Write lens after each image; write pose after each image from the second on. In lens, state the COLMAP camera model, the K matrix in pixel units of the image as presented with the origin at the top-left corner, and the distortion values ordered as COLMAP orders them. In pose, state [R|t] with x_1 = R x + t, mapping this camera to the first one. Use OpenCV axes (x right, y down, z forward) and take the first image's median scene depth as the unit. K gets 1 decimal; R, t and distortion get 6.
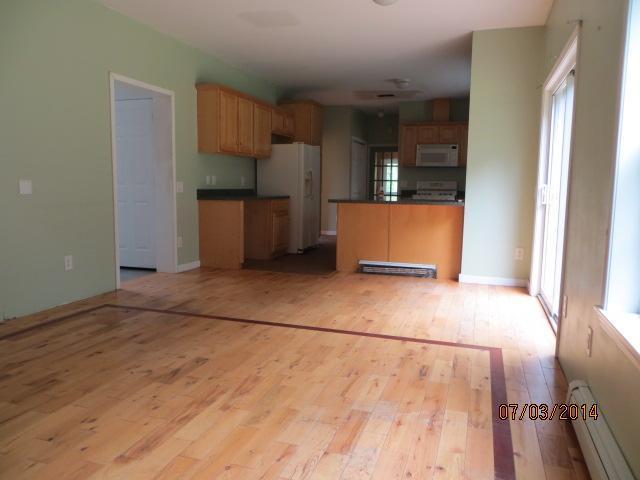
lens RADIAL K [[482.1, 0, 320.0], [0, 482.1, 240.0], [0, 0, 1]] dist [-0.006165, -0.003463]
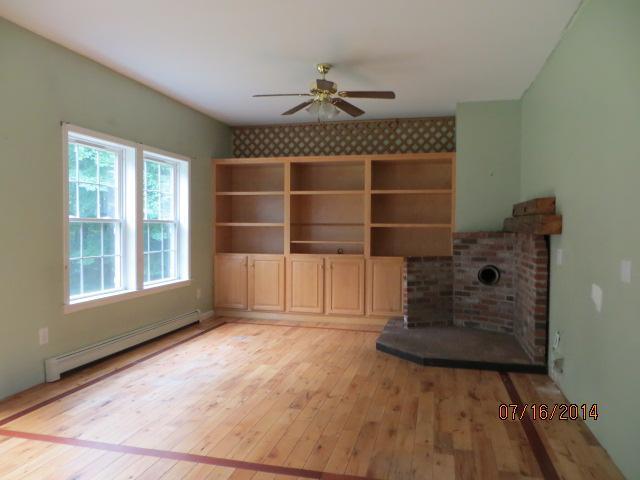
lens RADIAL K [[482.1, 0, 320.0], [0, 482.1, 240.0], [0, 0, 1]] dist [-0.006165, -0.003463]
pose [[-0.995728, -0.016380, -0.090874, -0.208846], [-0.029329, 0.989281, 0.143051, -0.325708], [0.087557, 0.145105, -0.985535, 2.225548]]
